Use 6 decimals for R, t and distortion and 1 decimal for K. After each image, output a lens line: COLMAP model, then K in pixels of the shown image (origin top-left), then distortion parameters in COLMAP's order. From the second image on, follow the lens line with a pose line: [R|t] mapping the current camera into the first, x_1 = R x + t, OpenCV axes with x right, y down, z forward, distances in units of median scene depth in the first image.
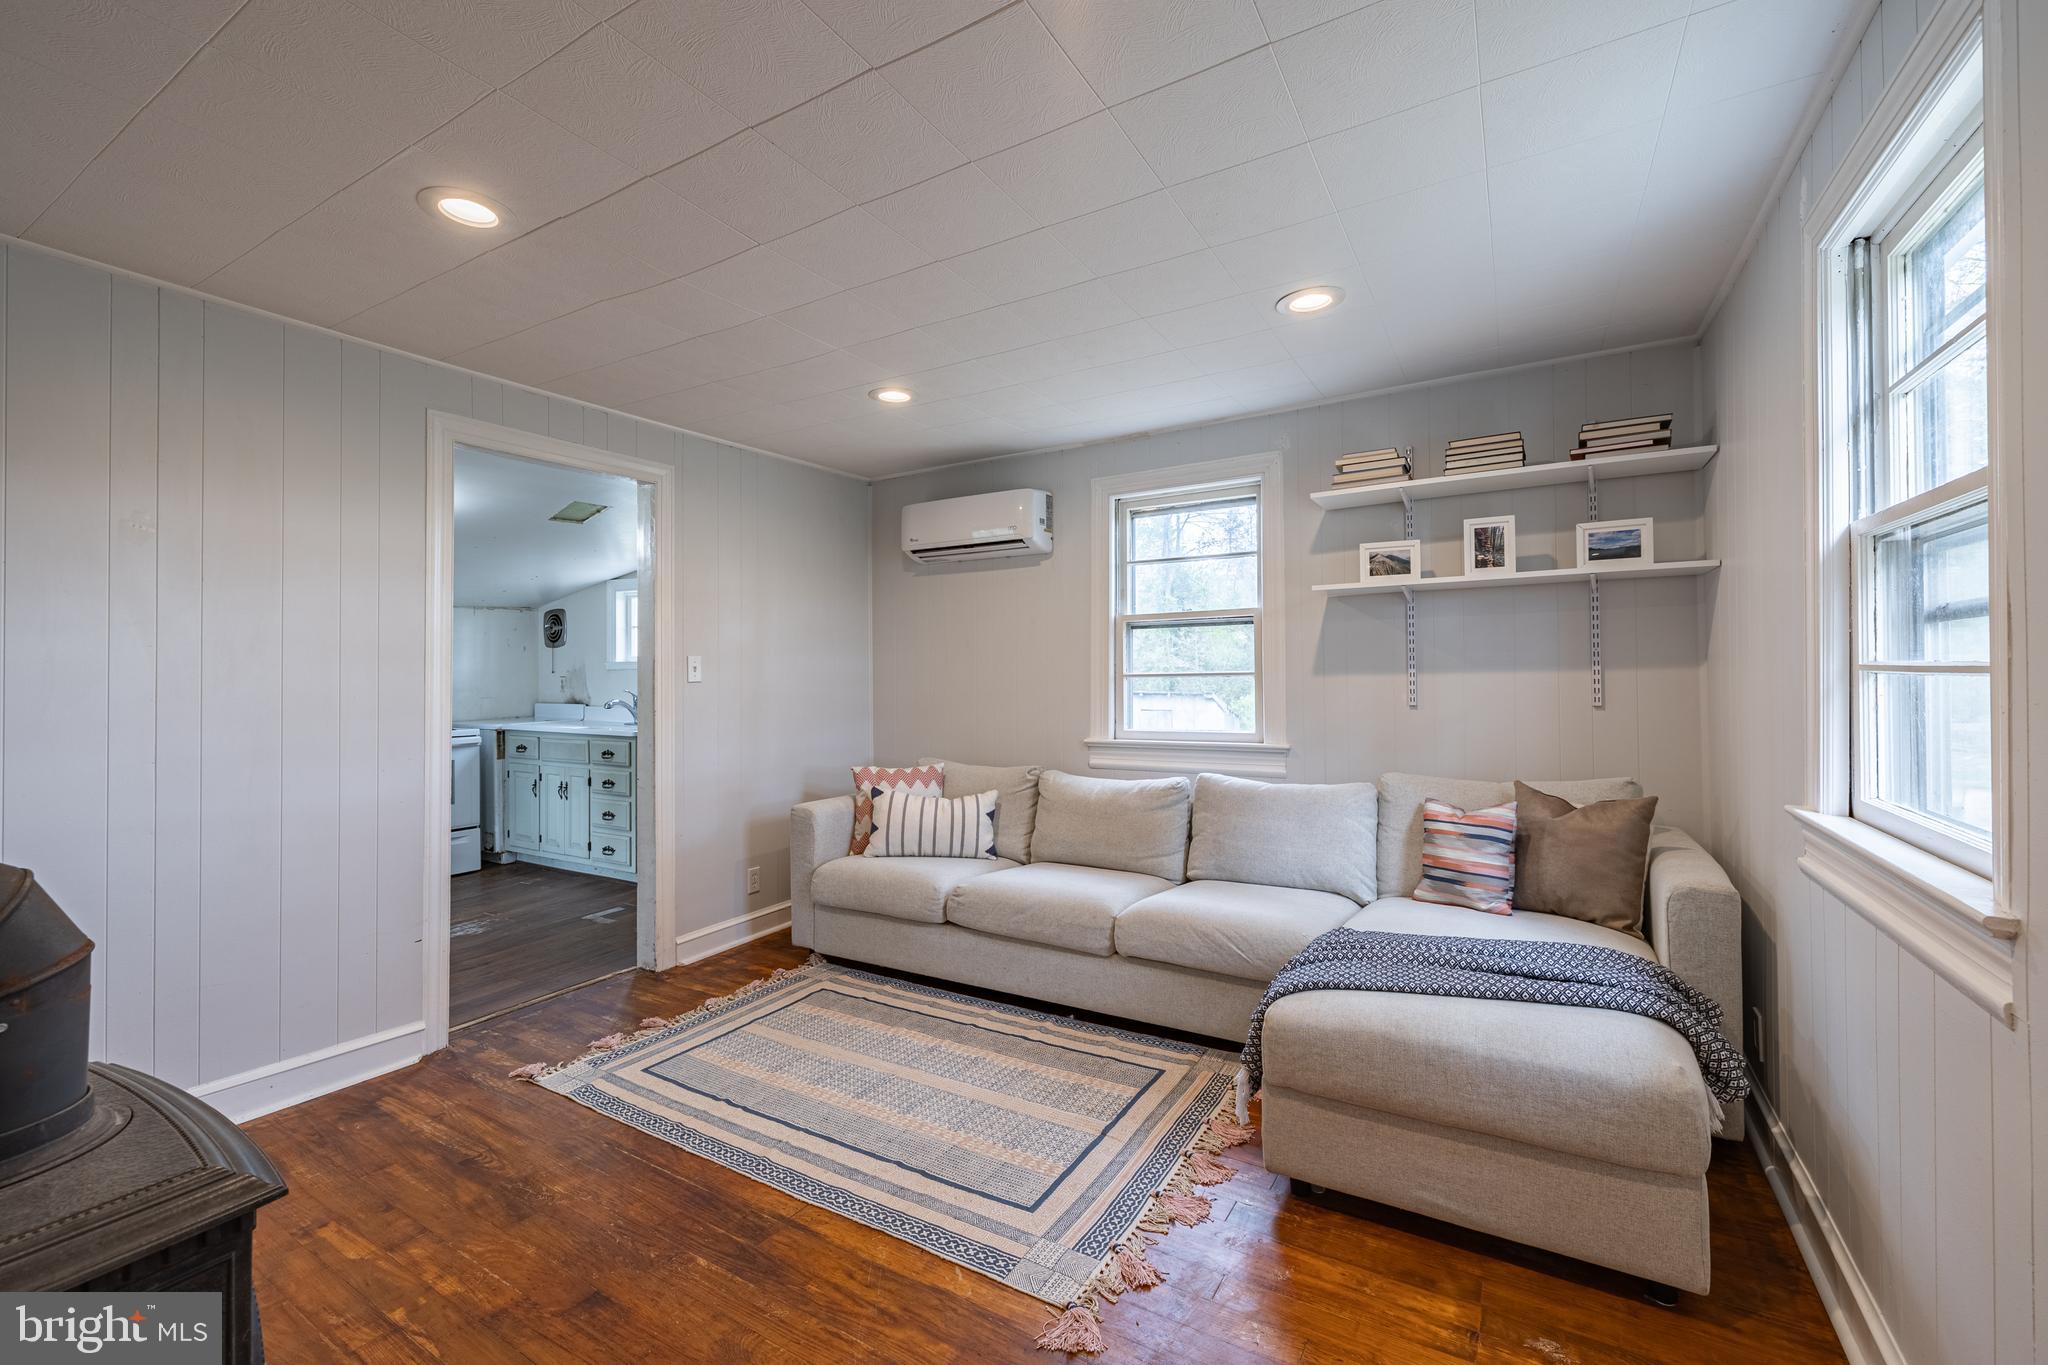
lens RADIAL K [[854.4, 0, 1022.6], [0, 854.4, 669.4], [0, 0, 1]] dist [0.001753, 0.000139]
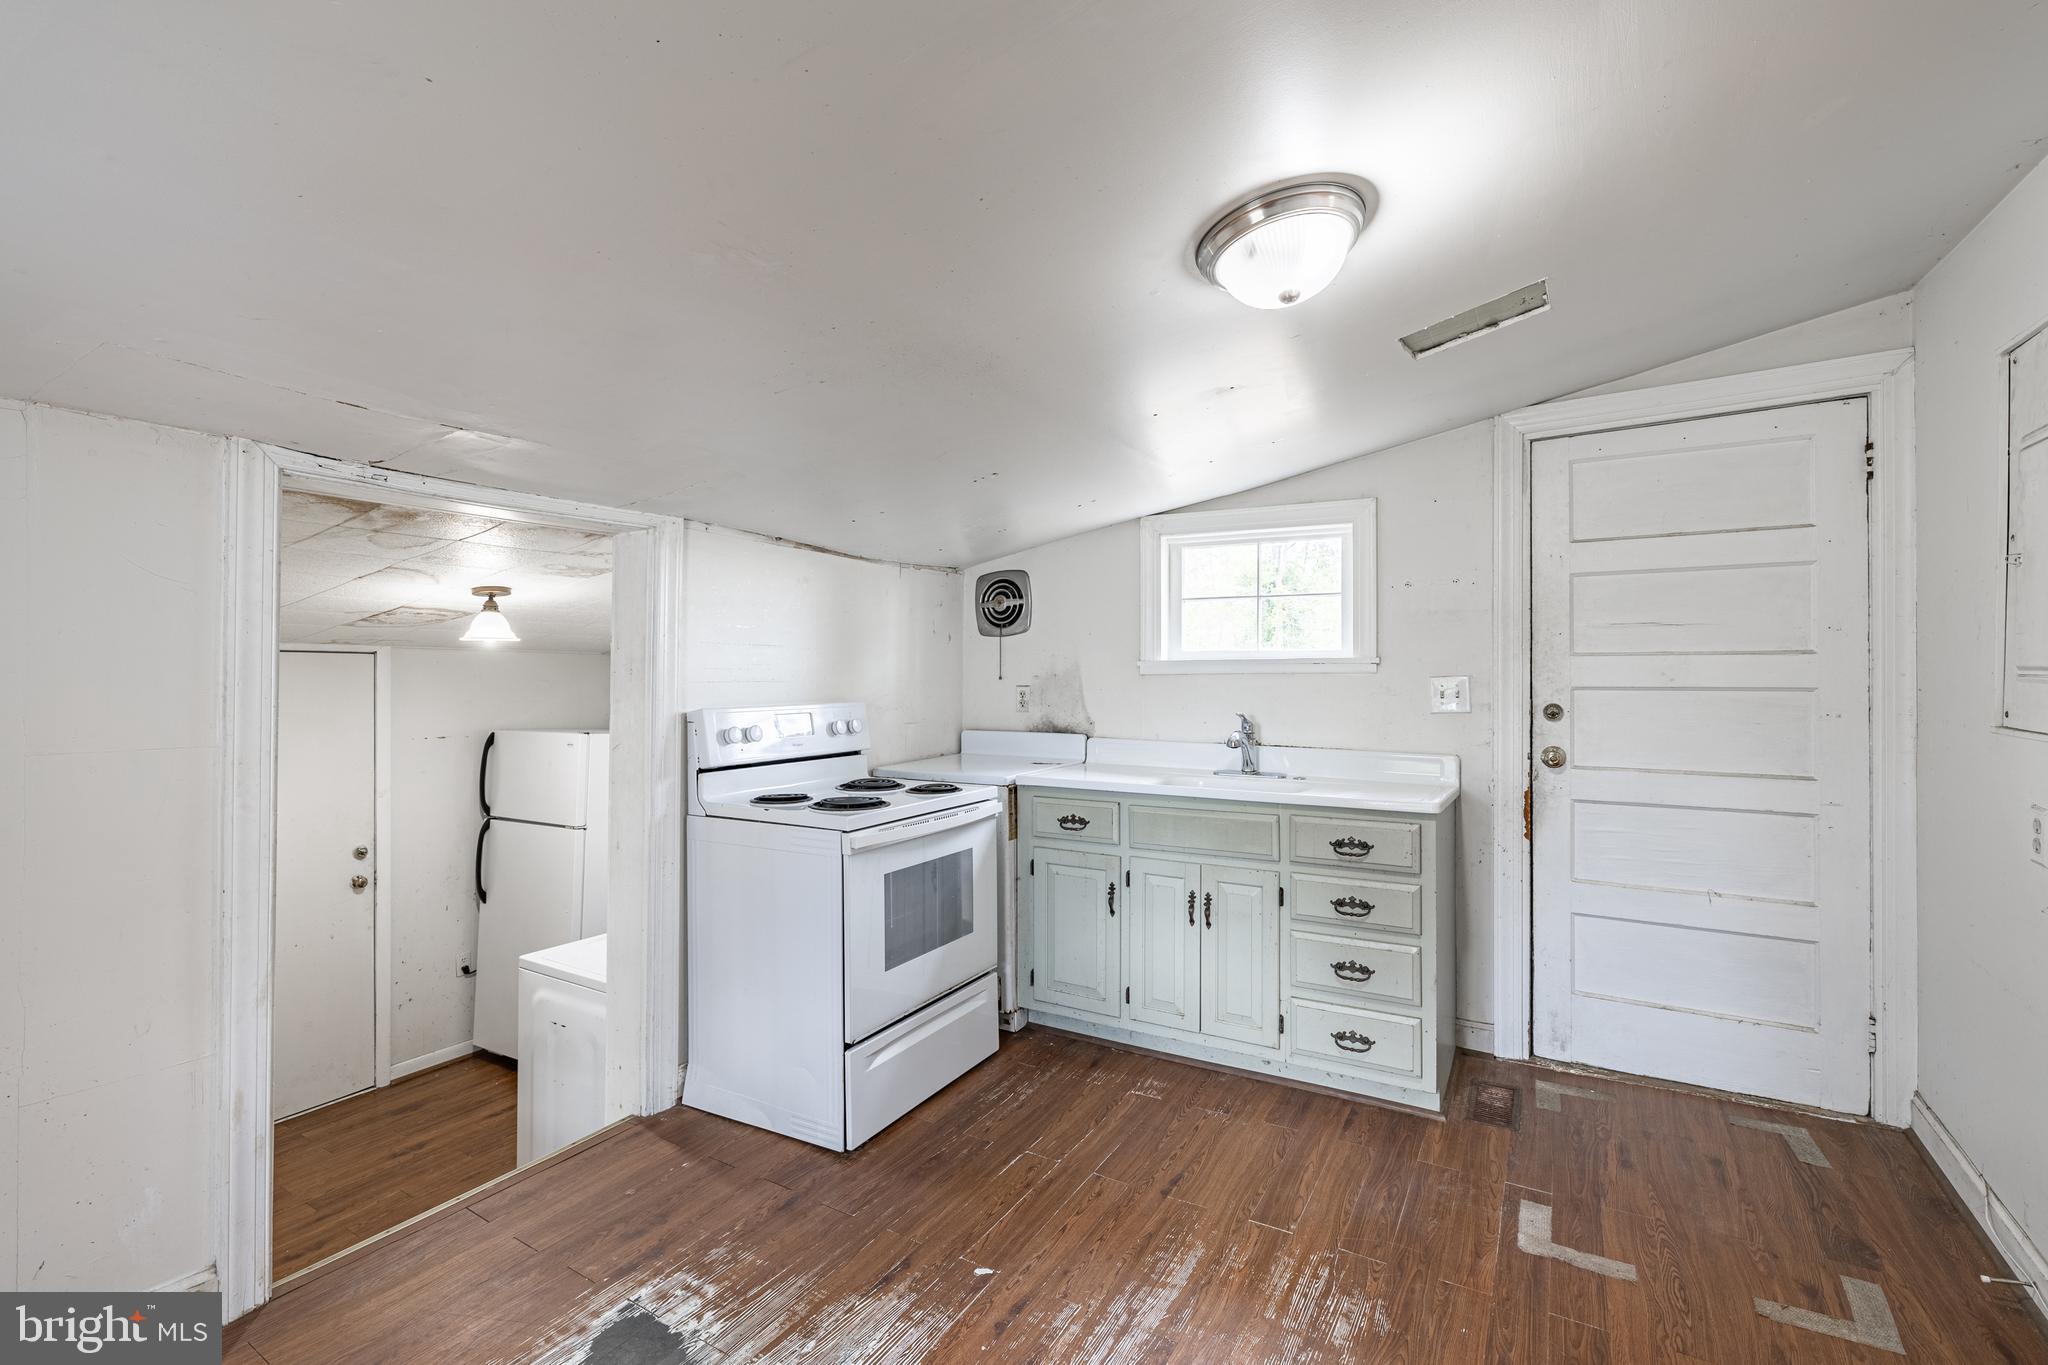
lens RADIAL K [[904.4, 0, 1022.0], [0, 904.4, 674.9], [0, 0, 1]] dist [-0.005325, 0.001012]
pose [[0.999995, 0.002667, 0.001612, -1.082705], [-0.002674, 0.999987, 0.004285, -0.002906], [-0.001601, -0.004289, 0.999990, 0.764630]]
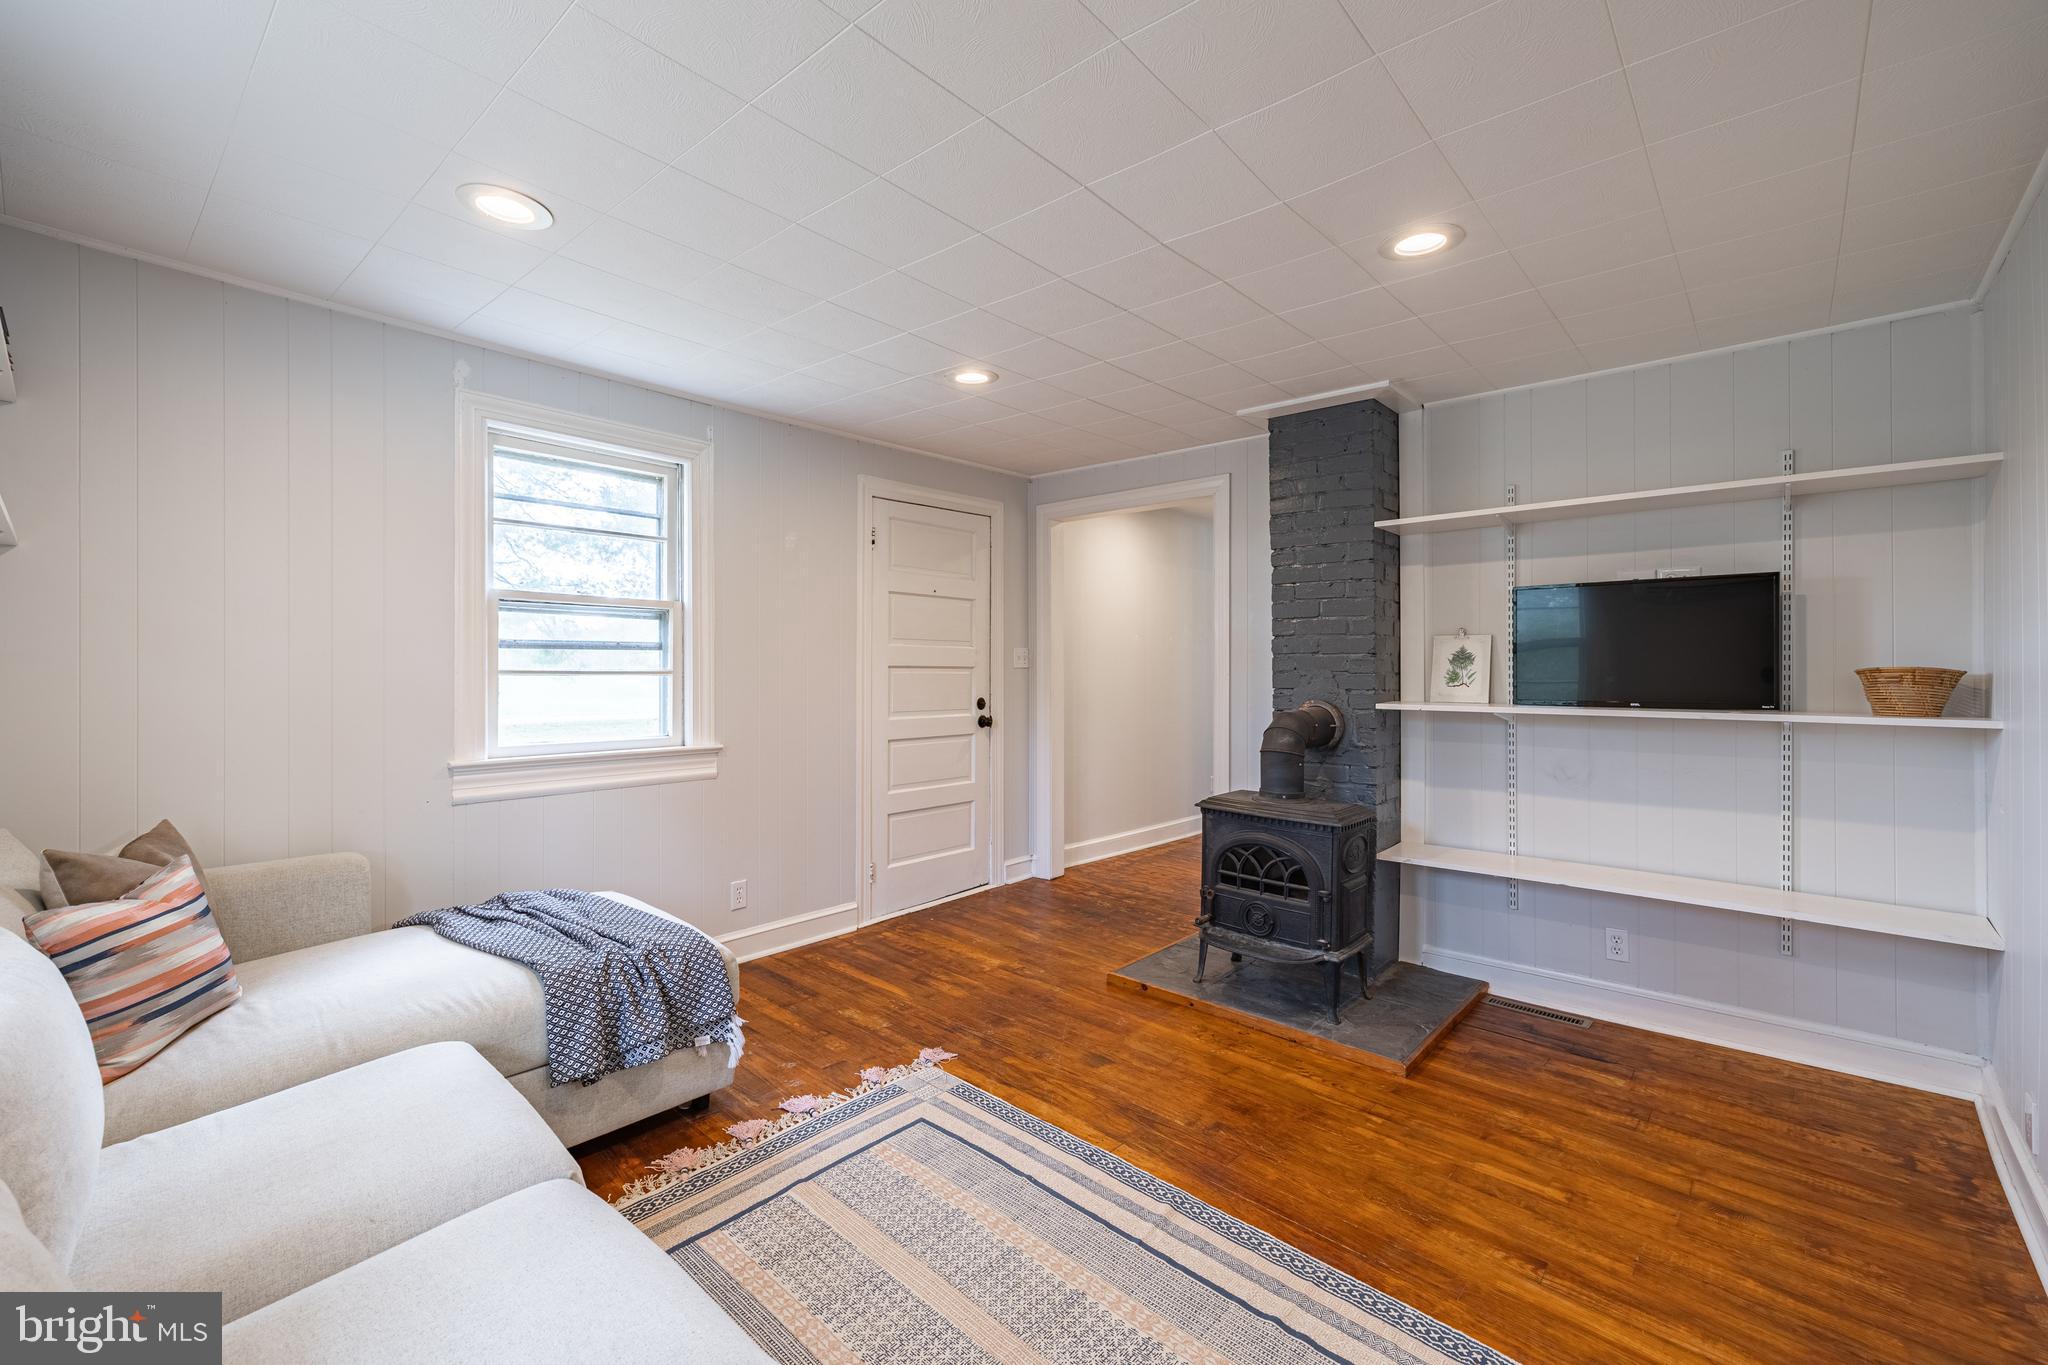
lens RADIAL K [[854.4, 0, 1022.6], [0, 854.4, 669.4], [0, 0, 1]] dist [0.001753, 0.000139]
pose [[-0.981894, 0.004195, 0.189387, -0.223018], [0.003480, 0.999986, -0.004104, 0.001720], [-0.189402, -0.003370, -0.981894, 1.333824]]
